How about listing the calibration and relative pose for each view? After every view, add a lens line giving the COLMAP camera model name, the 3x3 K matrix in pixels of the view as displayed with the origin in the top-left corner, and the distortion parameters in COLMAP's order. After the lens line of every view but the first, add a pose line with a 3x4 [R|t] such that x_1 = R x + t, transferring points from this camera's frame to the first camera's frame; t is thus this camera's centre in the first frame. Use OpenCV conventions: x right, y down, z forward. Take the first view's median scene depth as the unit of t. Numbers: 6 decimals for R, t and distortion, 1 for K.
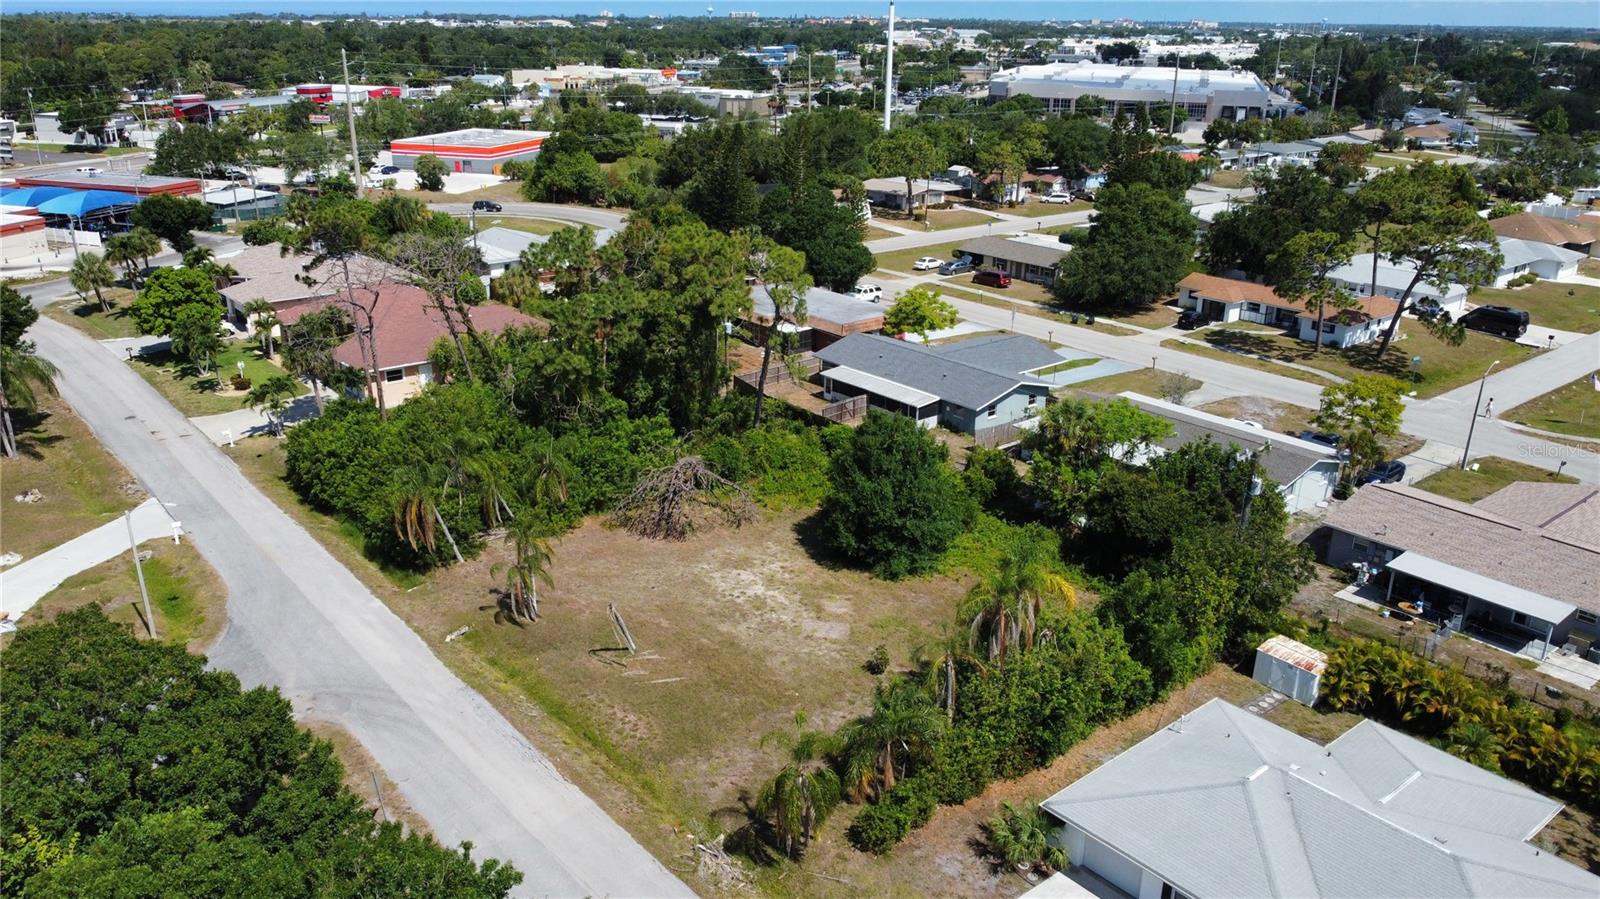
lens RADIAL K [[1204.9, 0, 797.6], [0, 1204.9, 450.8], [0, 0, 1]] dist [0.001377, -0.004711]
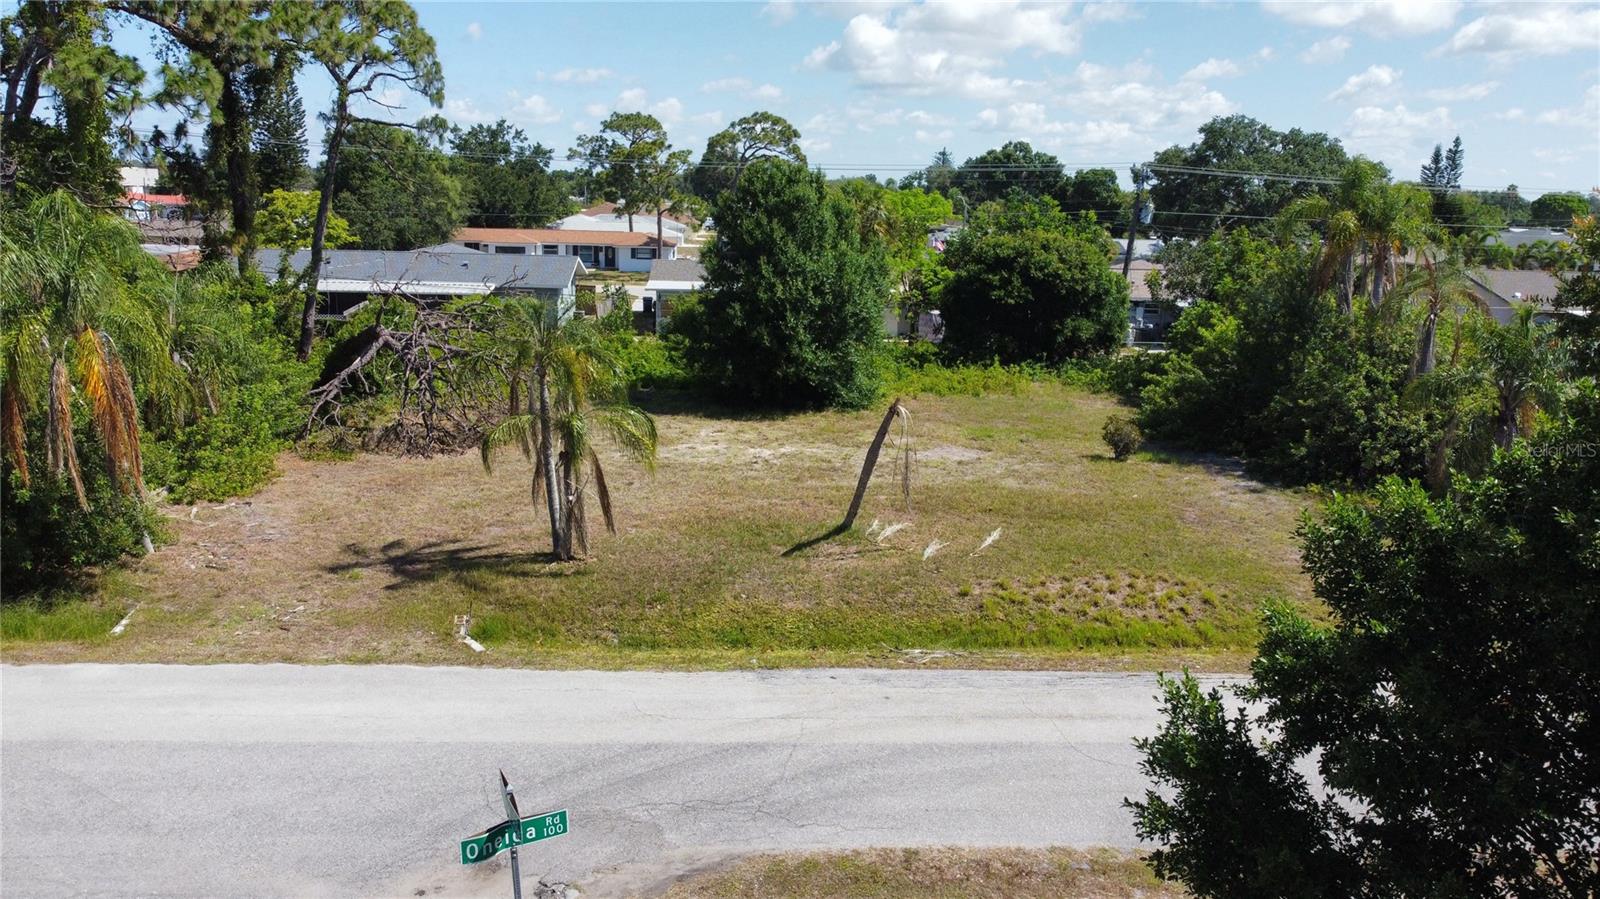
lens RADIAL K [[1204.9, 0, 796.0], [0, 1204.9, 449.1], [0, 0, 1]] dist [0.001377, -0.004711]
pose [[0.590679, -0.168045, 0.789214, -0.317397], [0.257006, 0.966317, 0.013401, 0.076314], [-0.764883, 0.194917, 0.613972, 0.446323]]
